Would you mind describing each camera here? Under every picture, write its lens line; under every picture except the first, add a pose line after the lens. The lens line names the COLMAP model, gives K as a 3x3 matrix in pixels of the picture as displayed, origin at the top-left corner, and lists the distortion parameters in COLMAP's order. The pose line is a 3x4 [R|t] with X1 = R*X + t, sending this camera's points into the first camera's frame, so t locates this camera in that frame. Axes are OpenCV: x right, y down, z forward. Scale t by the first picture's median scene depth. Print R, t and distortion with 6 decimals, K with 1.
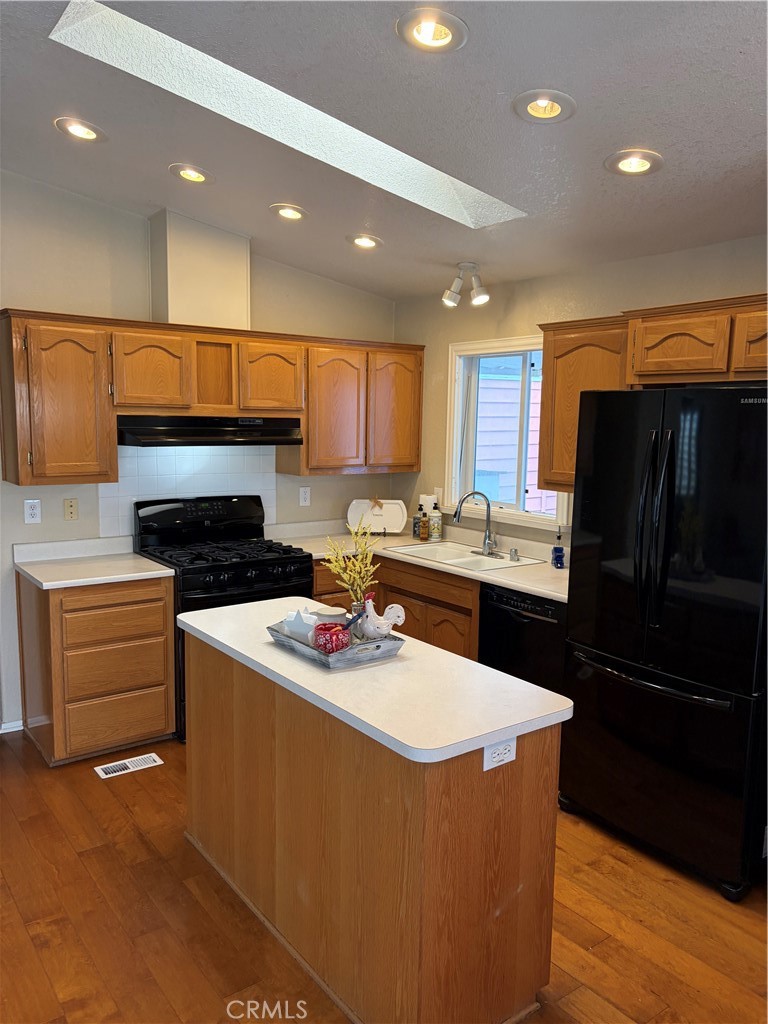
lens RADIAL K [[783.2, 0, 386.5], [0, 783.2, 513.0], [0, 0, 1]] dist [0.058263, -0.058439]
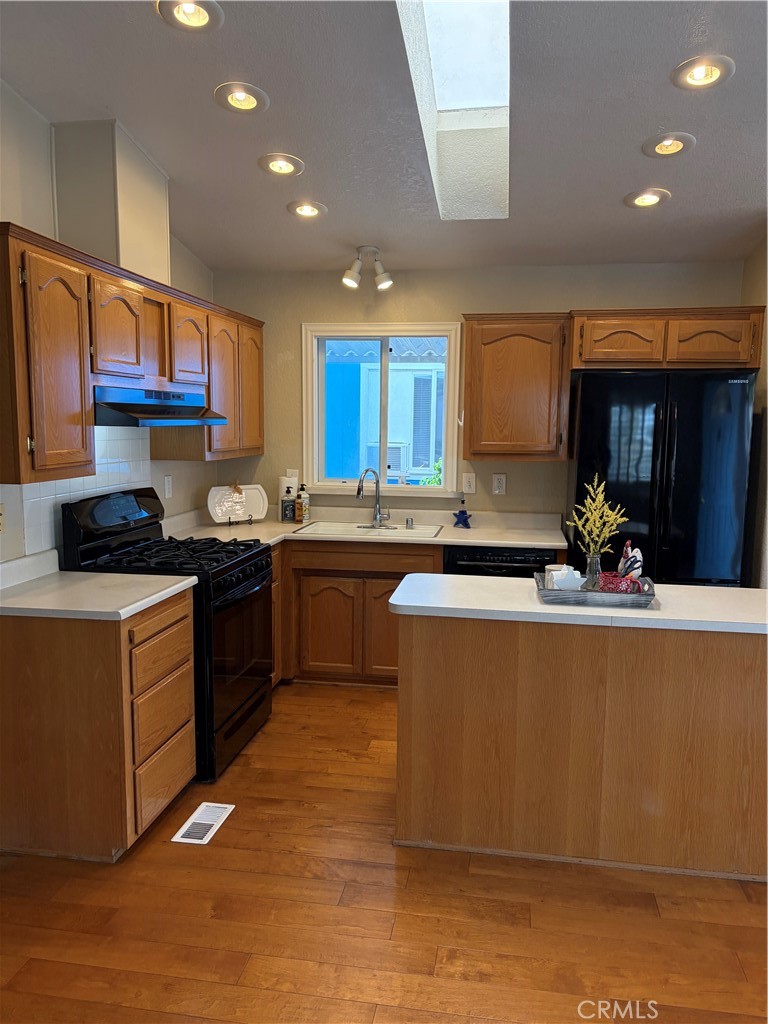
lens RADIAL K [[783.2, 0, 389.0], [0, 783.2, 514.5], [0, 0, 1]] dist [0.058263, -0.058439]
pose [[0.710701, -0.091833, 0.697475, -0.635246], [0.085906, 0.995352, 0.043517, -0.009427], [-0.698230, 0.028990, 0.715287, 0.250421]]
